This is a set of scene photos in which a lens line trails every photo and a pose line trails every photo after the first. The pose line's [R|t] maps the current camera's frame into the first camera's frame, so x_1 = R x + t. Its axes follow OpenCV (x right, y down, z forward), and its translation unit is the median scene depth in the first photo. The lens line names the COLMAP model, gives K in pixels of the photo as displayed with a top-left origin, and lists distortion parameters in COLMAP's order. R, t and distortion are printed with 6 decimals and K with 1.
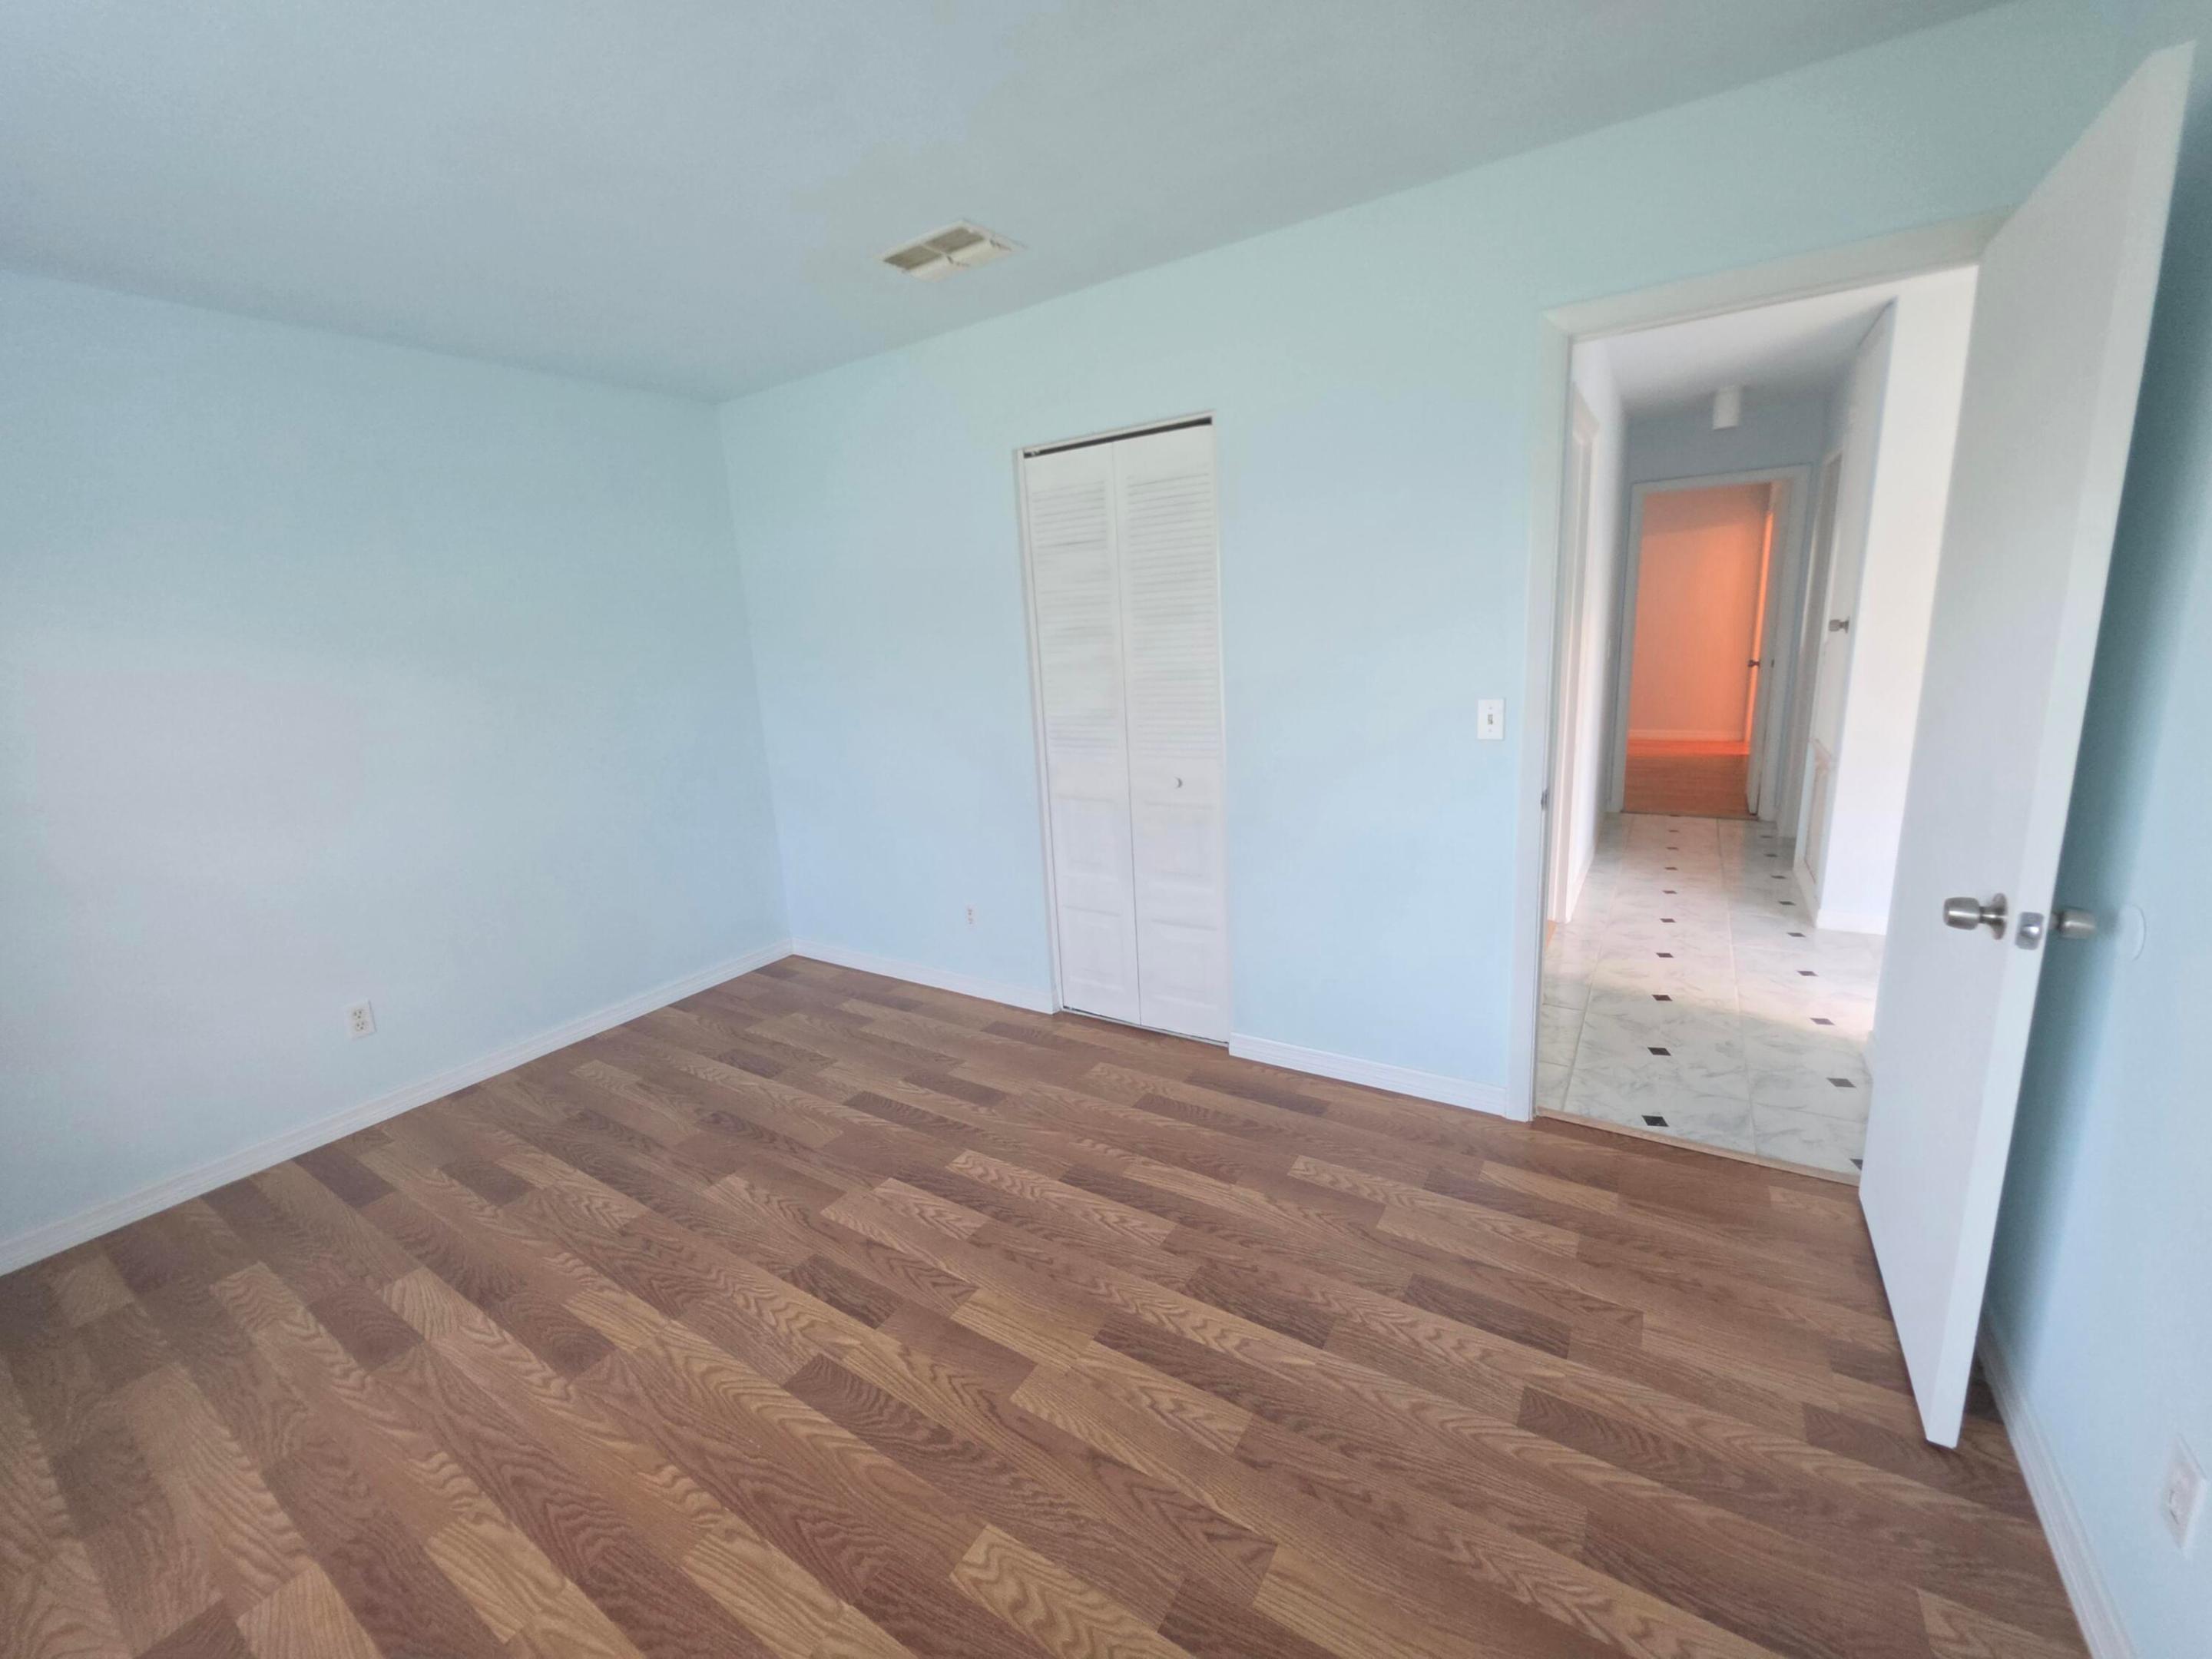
lens RADIAL K [[899.0, 0, 1093.7], [0, 899.0, 817.0], [0, 0, 1]] dist [-0.006659, 0.002709]
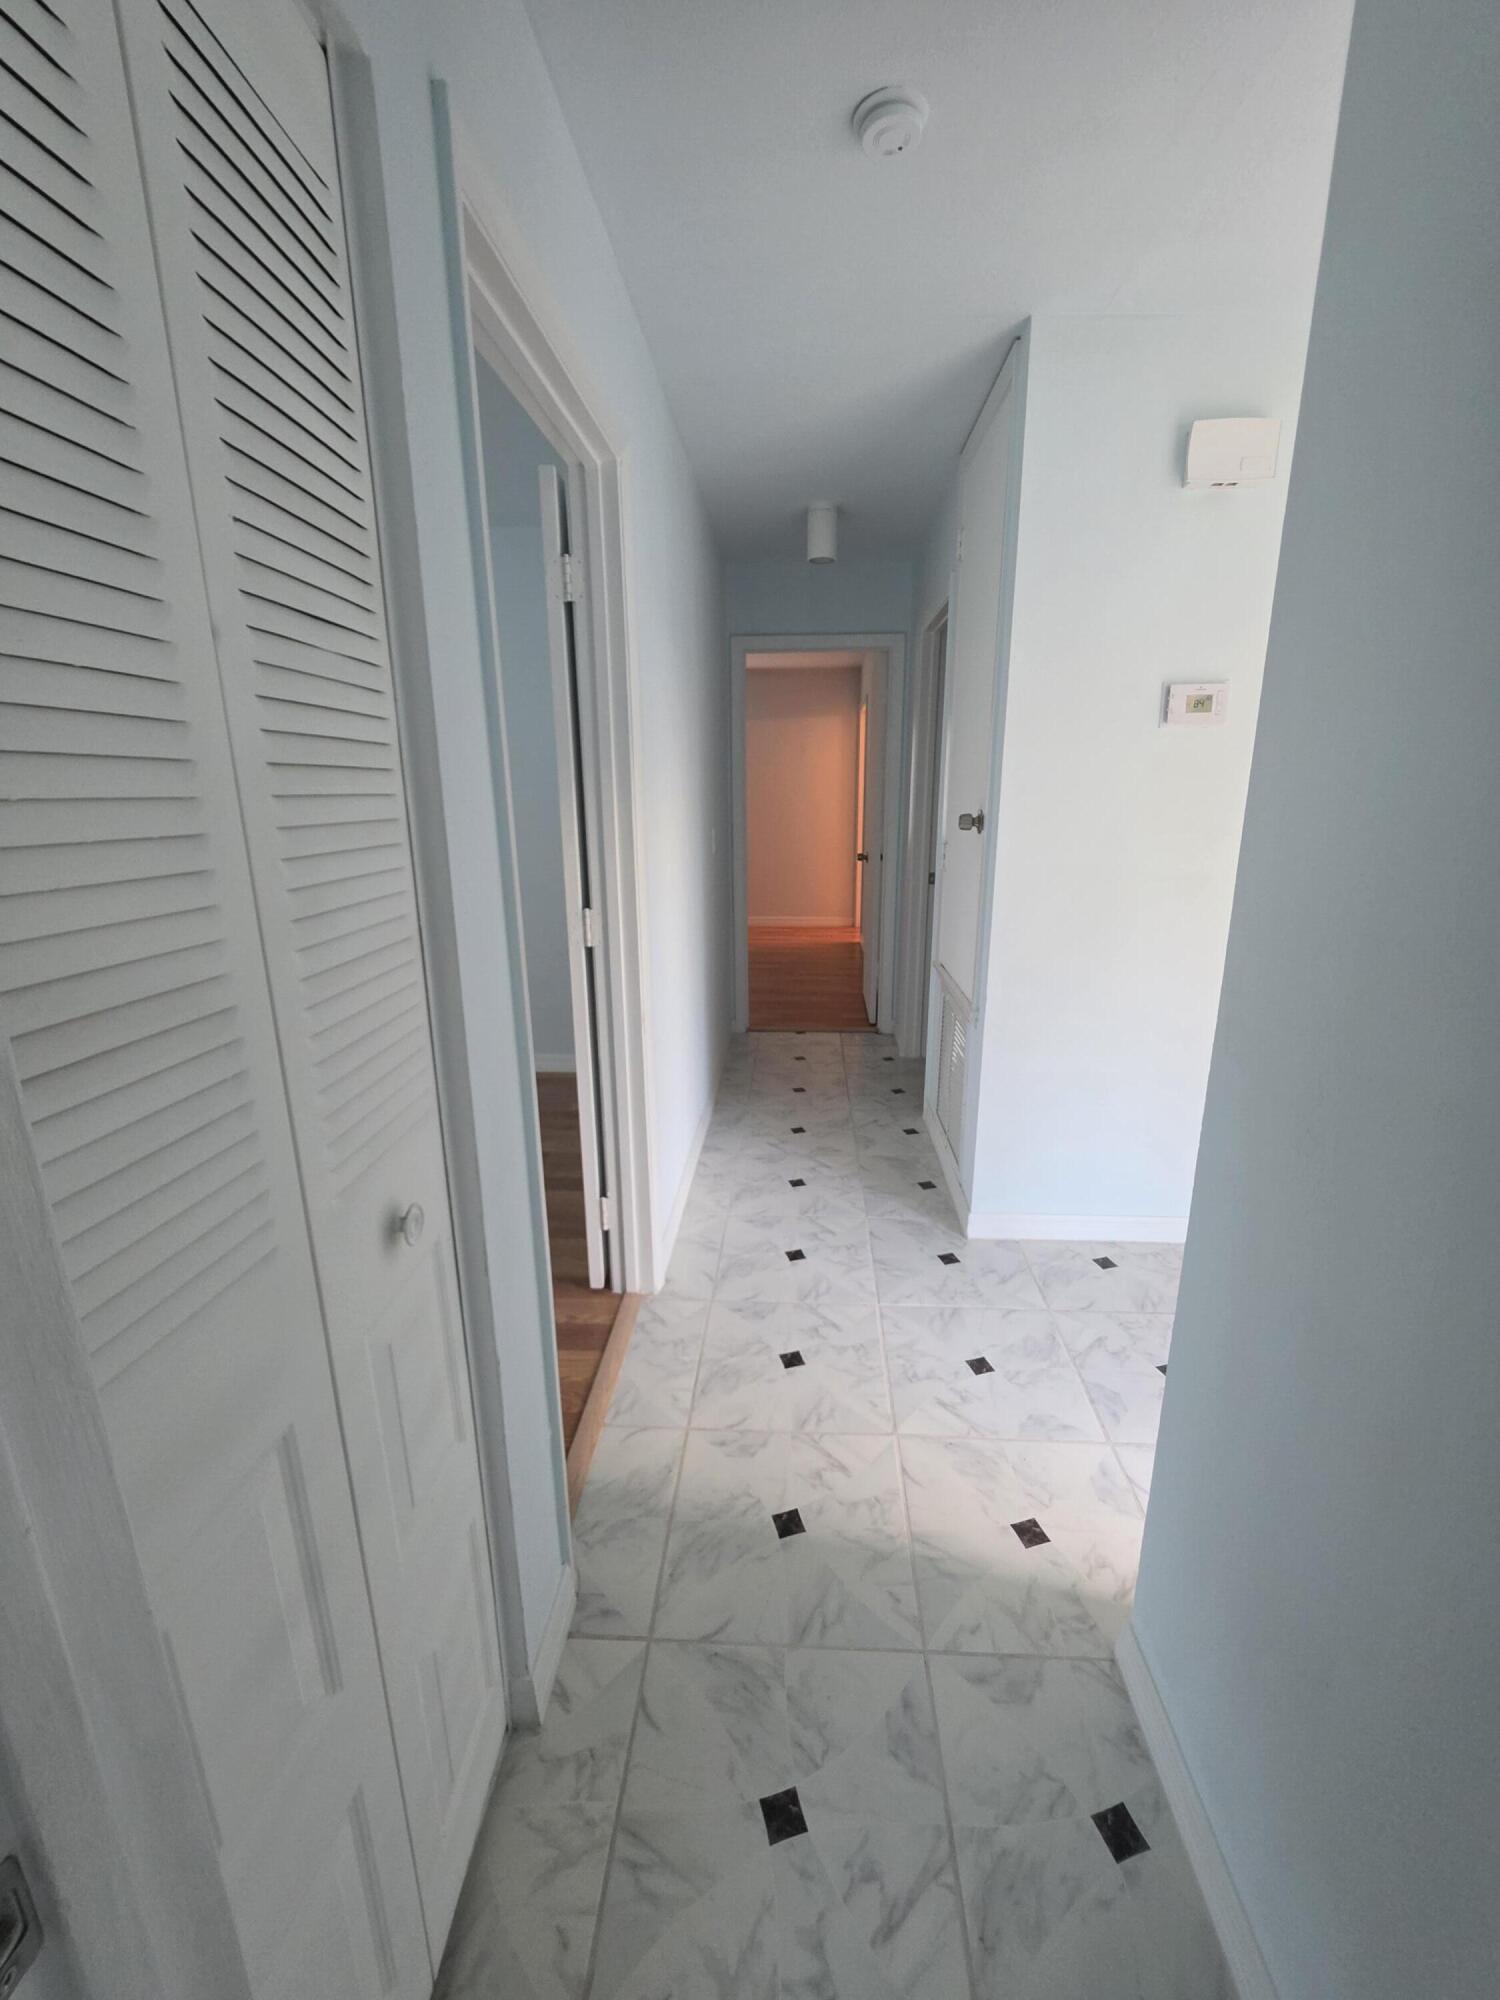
lens RADIAL K [[812.8, 0, 753.8], [0, 812.8, 997.7], [0, 0, 1]] dist [-0.006659, 0.002709]
pose [[0.870917, -0.078029, 0.485196, 0.230823], [0.064854, 0.996928, 0.043914, -0.073919], [-0.487133, -0.006778, 0.873302, 0.336240]]
